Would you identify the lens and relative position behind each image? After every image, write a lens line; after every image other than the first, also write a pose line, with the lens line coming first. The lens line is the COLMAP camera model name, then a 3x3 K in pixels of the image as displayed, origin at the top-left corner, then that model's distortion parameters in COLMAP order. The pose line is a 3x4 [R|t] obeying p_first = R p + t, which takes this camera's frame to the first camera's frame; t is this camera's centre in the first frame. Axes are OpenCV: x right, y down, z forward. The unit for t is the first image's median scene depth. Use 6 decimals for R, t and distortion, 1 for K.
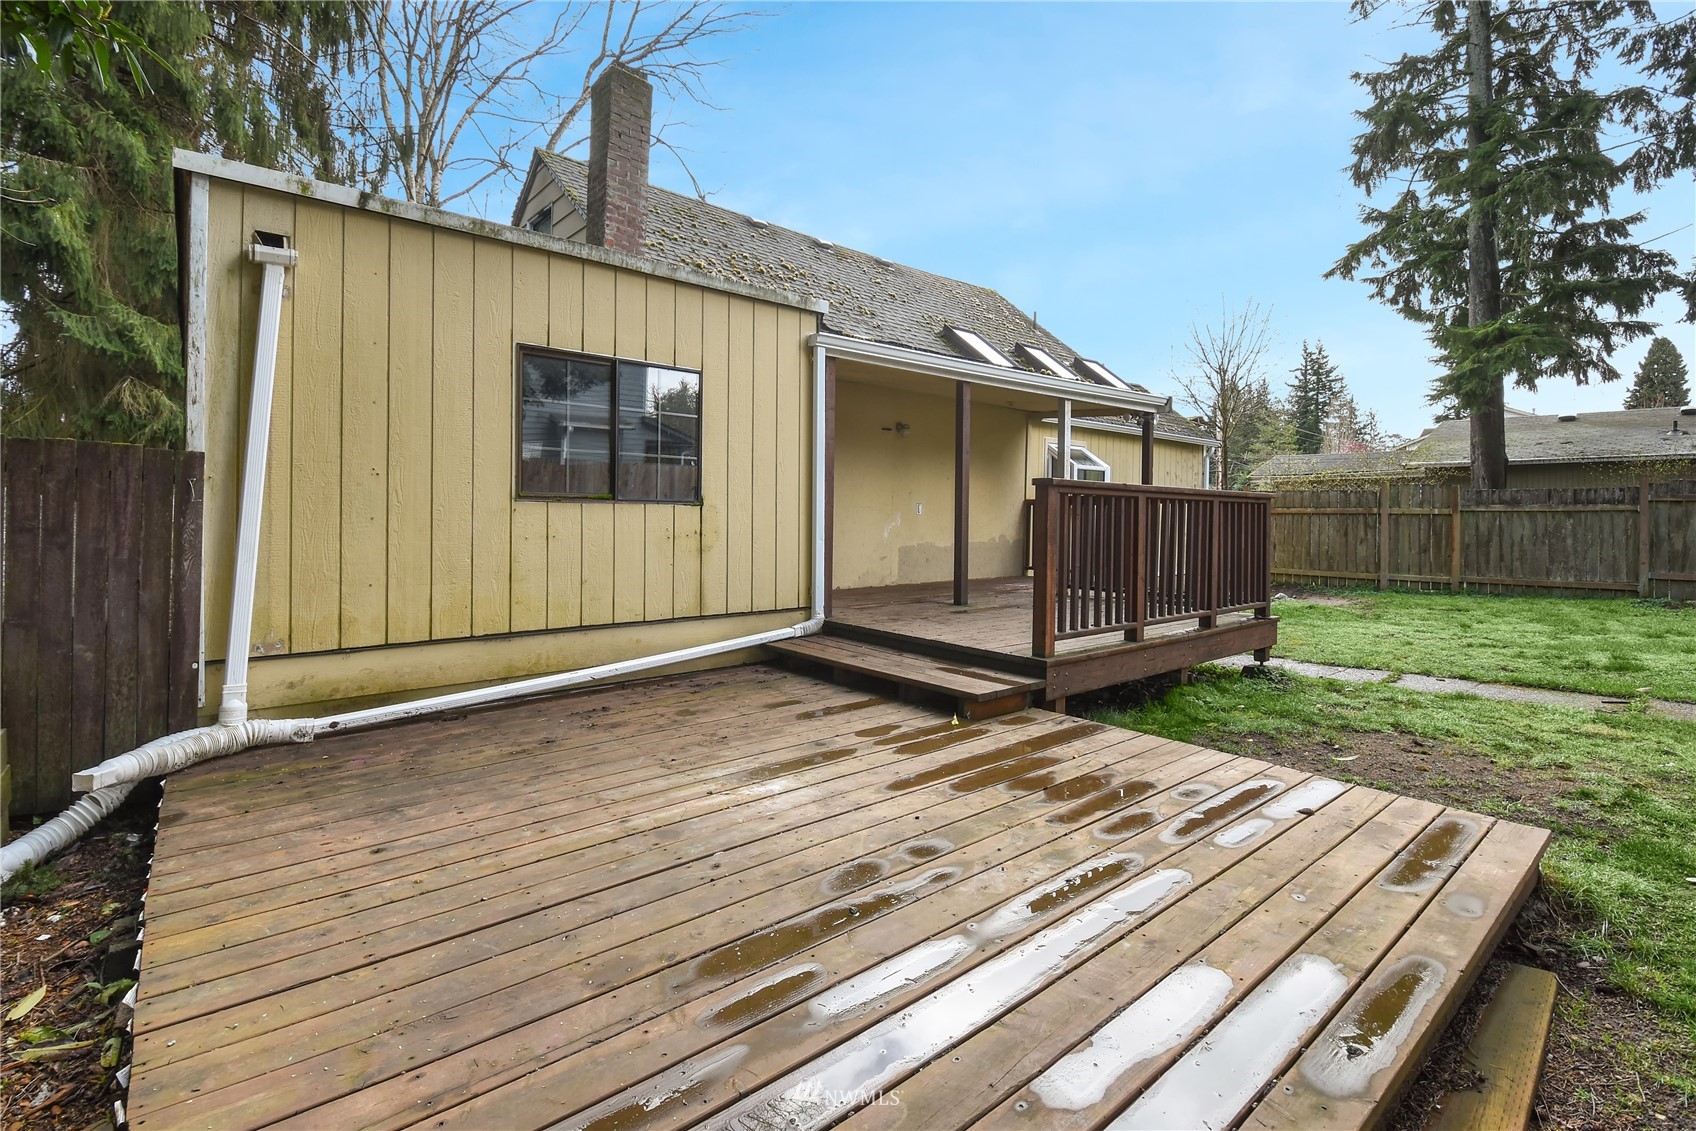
lens RADIAL K [[802.0, 0, 855.6], [0, 802.0, 536.4], [0, 0, 1]] dist [0.022500, -0.023624]
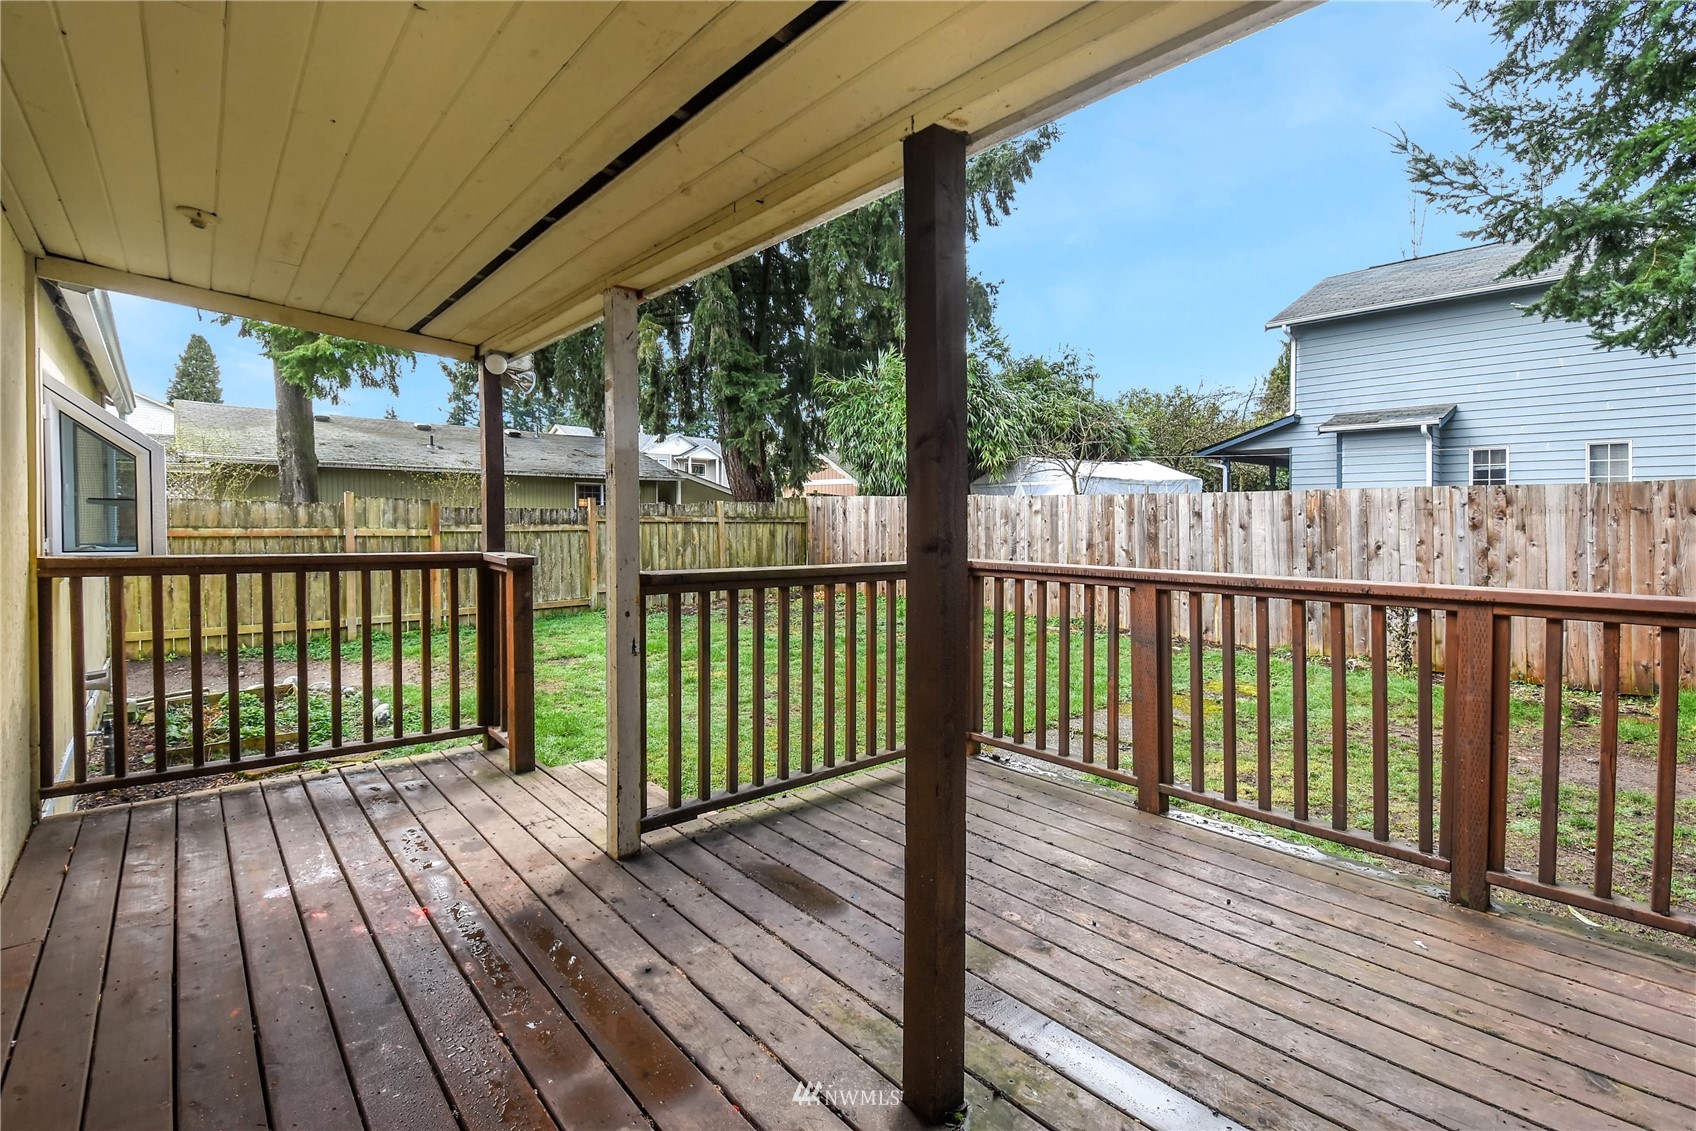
lens RADIAL K [[802.0, 0, 855.6], [0, 802.0, 536.4], [0, 0, 1]] dist [0.022500, -0.023624]
pose [[0.016412, -0.032533, 0.999336, -0.087213], [0.012992, 0.999393, 0.032322, -0.051665], [-0.999781, 0.012453, 0.016824, 0.592667]]
